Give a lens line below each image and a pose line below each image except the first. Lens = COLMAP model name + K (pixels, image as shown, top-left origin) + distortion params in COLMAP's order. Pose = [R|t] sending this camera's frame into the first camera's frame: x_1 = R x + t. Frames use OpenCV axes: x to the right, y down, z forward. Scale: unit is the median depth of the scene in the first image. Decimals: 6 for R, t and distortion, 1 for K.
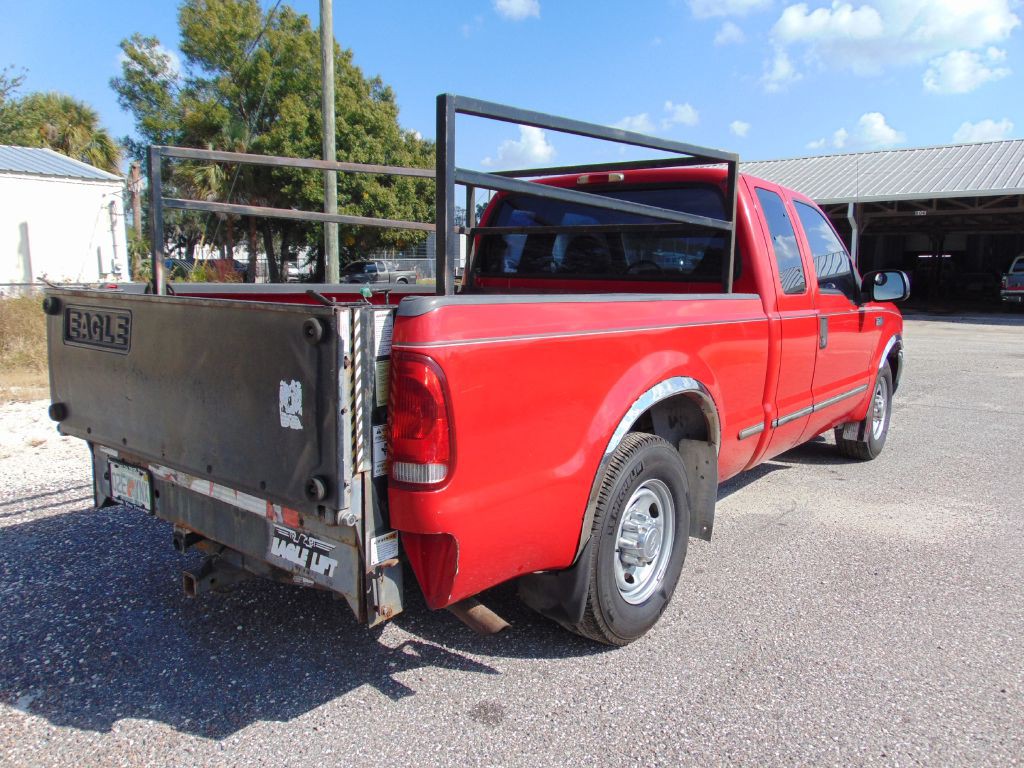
lens RADIAL K [[759.6, 0, 516.6], [0, 759.6, 388.0], [0, 0, 1]] dist [-0.014747, 0.037678]
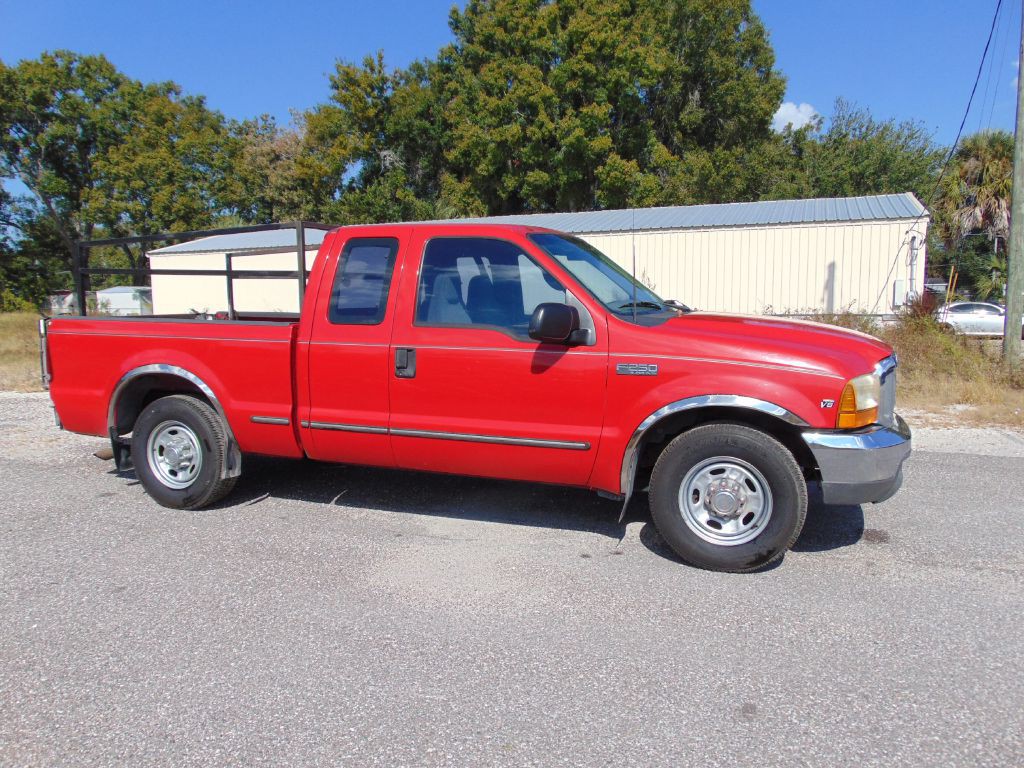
lens RADIAL K [[759.6, 0, 515.4], [0, 759.6, 384.9], [0, 0, 1]] dist [-0.014747, 0.037678]
pose [[0.308155, 0.098050, -0.946270, 0.337432], [-0.140265, 0.988487, 0.056747, -0.028746], [0.940939, 0.115242, 0.318360, 0.186332]]
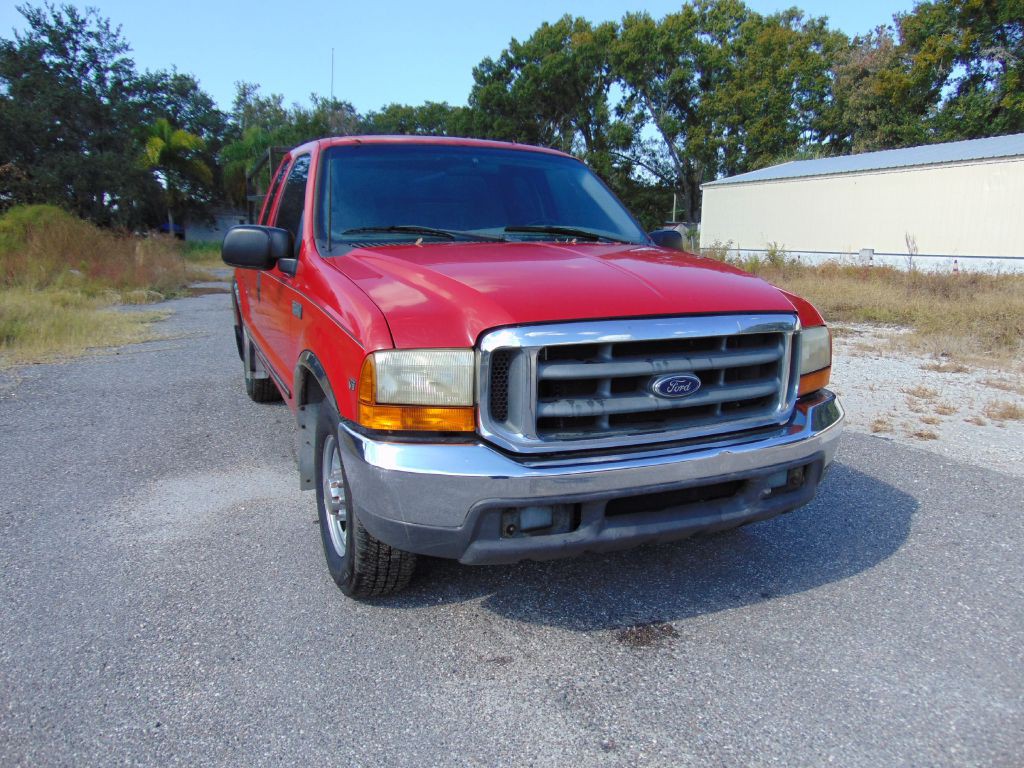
lens RADIAL K [[759.6, 0, 515.1], [0, 759.6, 384.8], [0, 0, 1]] dist [-0.014747, 0.037678]
pose [[-0.469576, 0.163047, -0.867706, 0.272552], [-0.153271, 0.952823, 0.261986, -0.063582], [0.869486, 0.256016, -0.422433, 0.414192]]
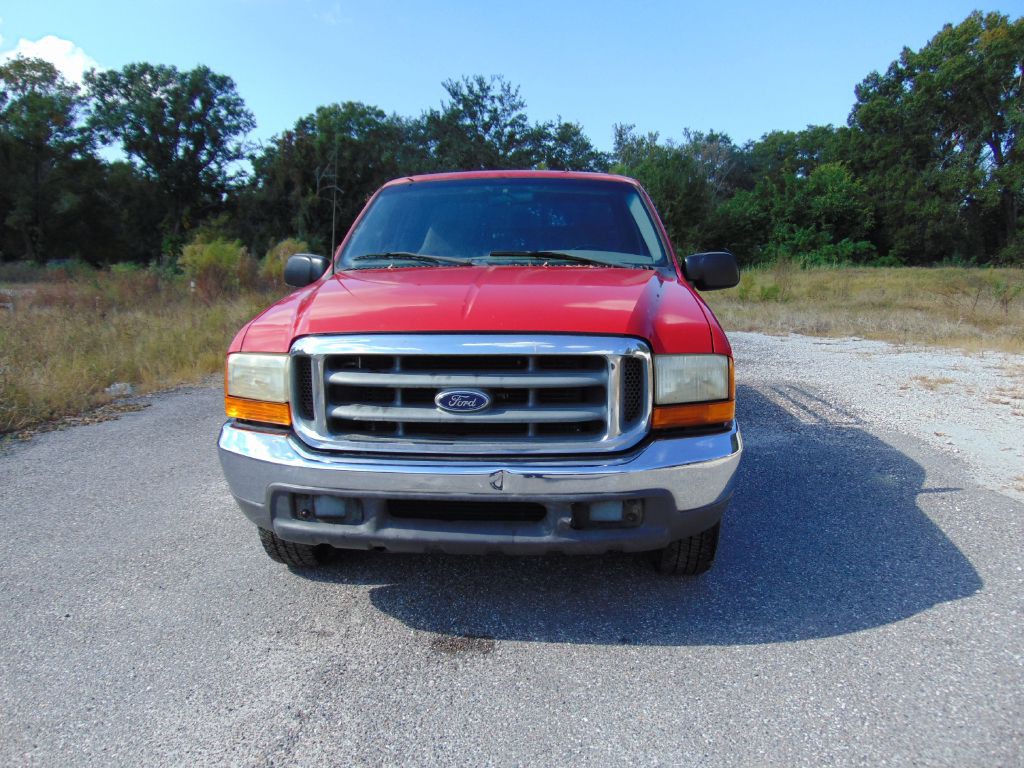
lens RADIAL K [[759.6, 0, 514.8], [0, 759.6, 381.4], [0, 0, 1]] dist [-0.014747, 0.037678]
pose [[-0.828393, 0.082733, -0.554004, 0.210173], [-0.092433, 0.955284, 0.280872, -0.076104], [0.552469, 0.283880, -0.783703, 0.496883]]
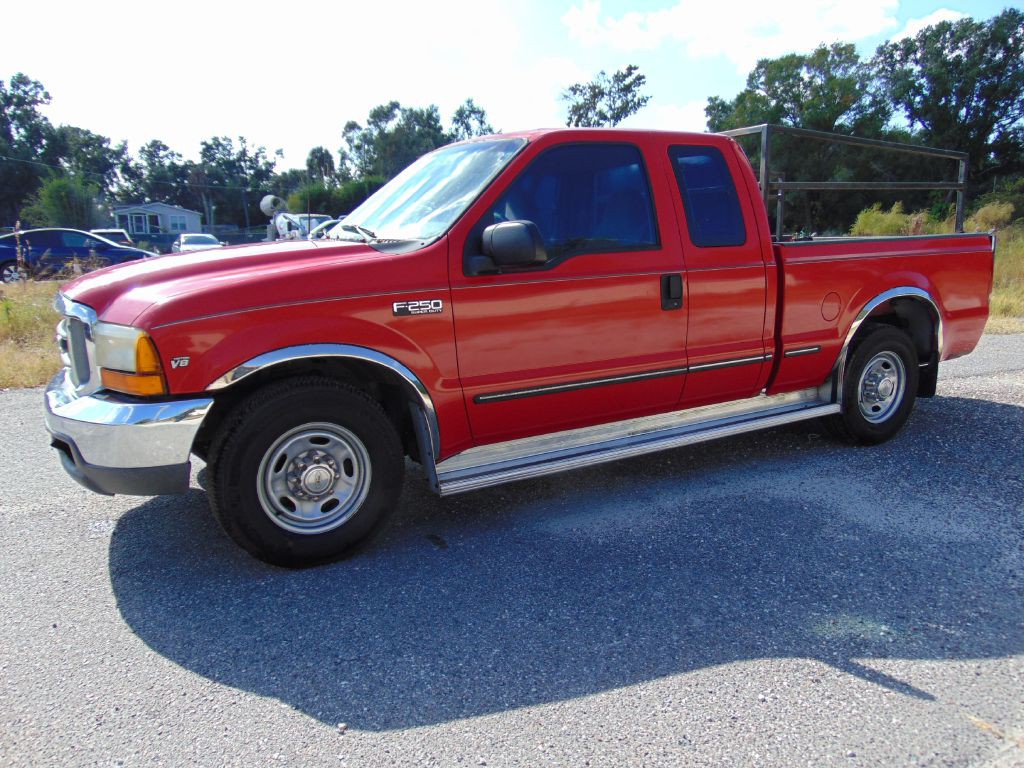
lens RADIAL K [[759.6, 0, 517.5], [0, 759.6, 381.8], [0, 0, 1]] dist [-0.014747, 0.037678]
pose [[-0.923046, -0.069218, 0.378411, -0.038200], [0.065287, 0.941222, 0.331420, -0.078290], [-0.379109, 0.330621, -0.864272, 0.506391]]
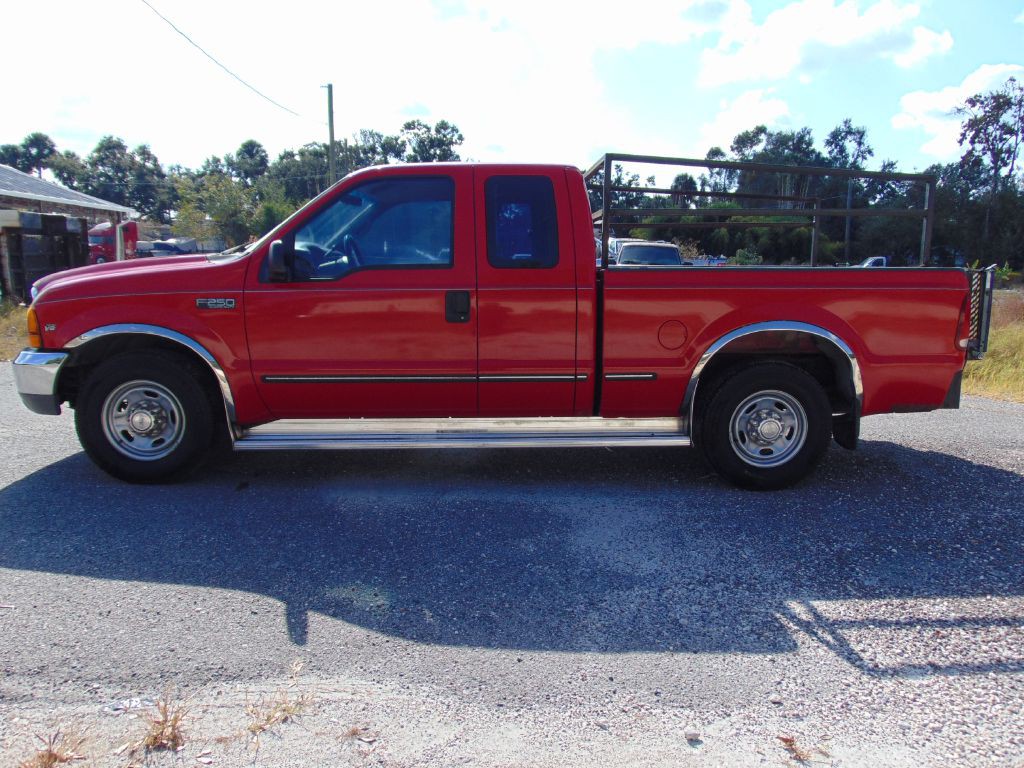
lens RADIAL K [[759.6, 0, 521.6], [0, 759.6, 382.7], [0, 0, 1]] dist [-0.014747, 0.037678]
pose [[-0.641237, -0.141212, 0.754238, -0.191108], [0.098305, 0.959704, 0.263257, -0.066808], [-0.761020, 0.242956, -0.601516, 0.432372]]
